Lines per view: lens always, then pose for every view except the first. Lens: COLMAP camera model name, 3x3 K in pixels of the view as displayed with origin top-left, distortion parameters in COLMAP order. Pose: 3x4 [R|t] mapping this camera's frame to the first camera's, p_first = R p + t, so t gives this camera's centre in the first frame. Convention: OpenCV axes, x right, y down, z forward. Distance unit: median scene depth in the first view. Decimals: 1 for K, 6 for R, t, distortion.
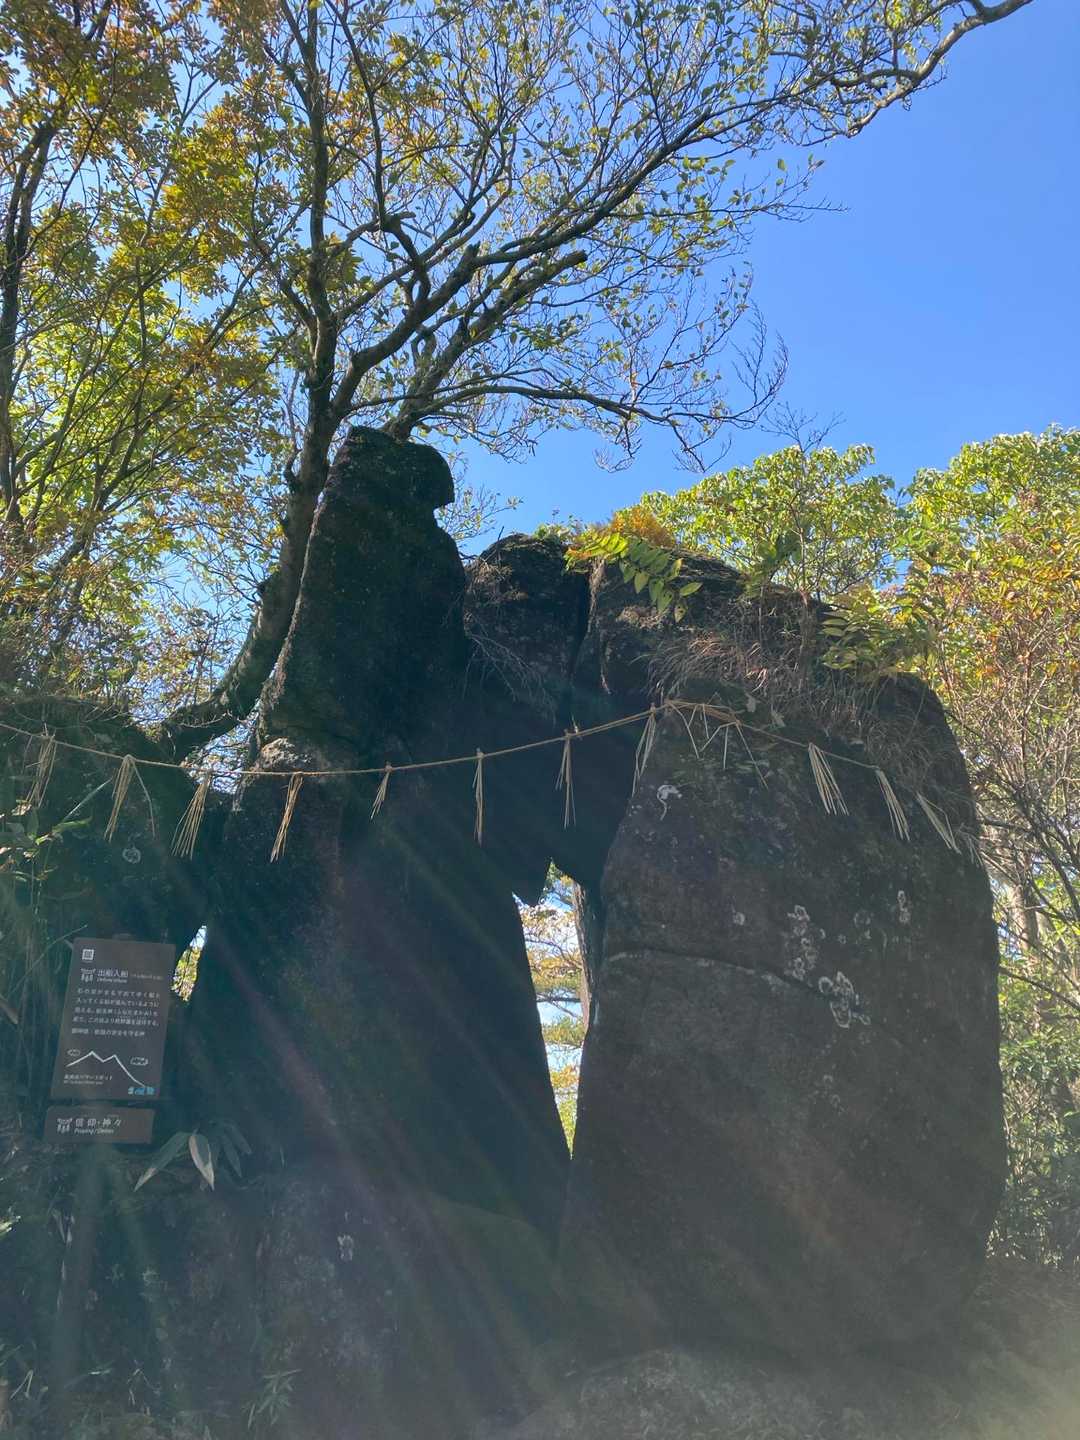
lens RADIAL K [[1142.9, 0, 540.1], [0, 1142.9, 719.3], [0, 0, 1]] dist [0.036693, -0.002370]
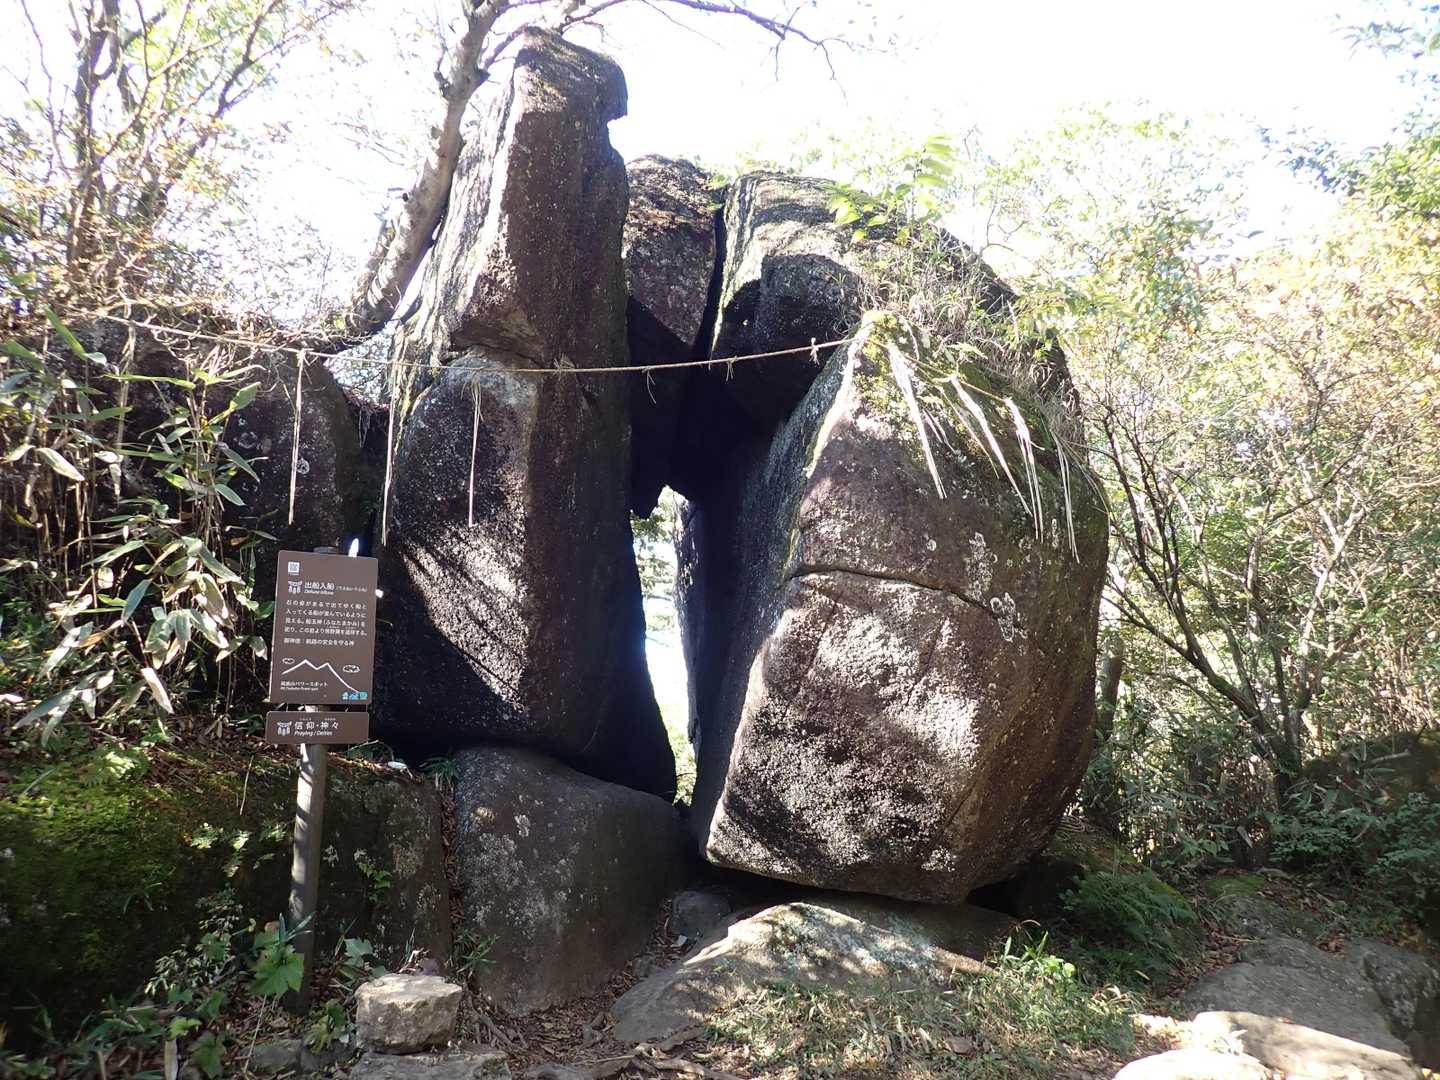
lens RADIAL K [[1050.0, 0, 720.0], [0, 1050.0, 539.6], [0, 0, 1]] dist [0.016416, 0.001328]
pose [[0.993124, 0.016557, 0.115891, -0.128935], [-0.038014, 0.981914, 0.185473, -0.005370], [-0.110724, -0.188603, 0.975792, 0.060823]]
